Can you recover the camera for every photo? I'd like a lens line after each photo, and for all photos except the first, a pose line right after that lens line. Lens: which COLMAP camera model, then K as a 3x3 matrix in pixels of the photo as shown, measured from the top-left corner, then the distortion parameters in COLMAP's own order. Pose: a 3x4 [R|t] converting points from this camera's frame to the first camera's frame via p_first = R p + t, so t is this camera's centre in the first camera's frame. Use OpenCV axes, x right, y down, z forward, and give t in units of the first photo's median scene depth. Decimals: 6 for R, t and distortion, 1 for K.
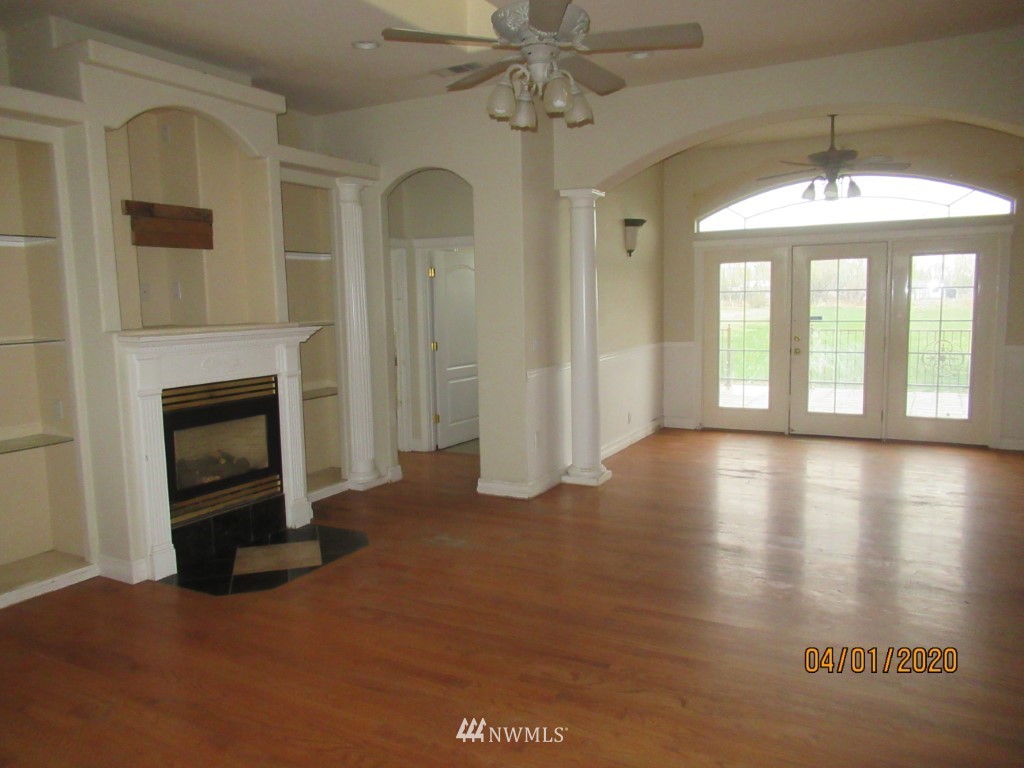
lens RADIAL K [[761.8, 0, 512.8], [0, 761.8, 380.9], [0, 0, 1]] dist [-0.006250, 0.000844]
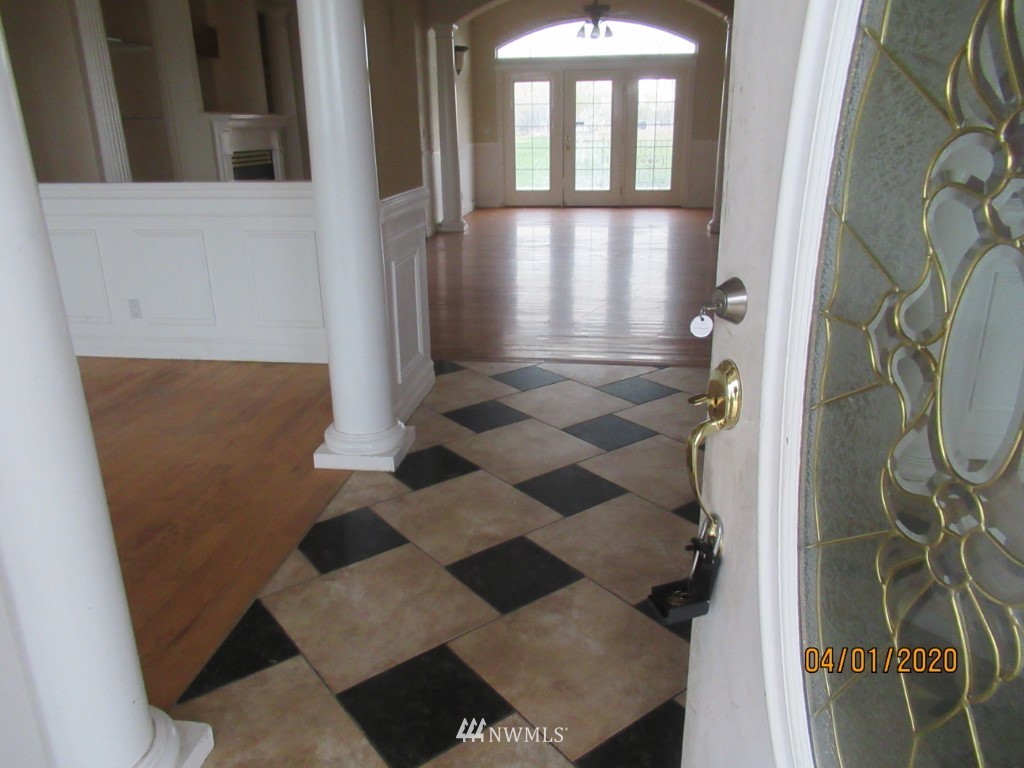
lens RADIAL K [[761.8, 0, 510.3], [0, 761.8, 385.9], [0, 0, 1]] dist [-0.006250, 0.000844]
pose [[0.939646, -0.106377, 0.325191, -0.257764], [0.034530, 0.975071, 0.219190, 0.084657], [-0.340401, -0.194732, 0.919895, -0.399860]]
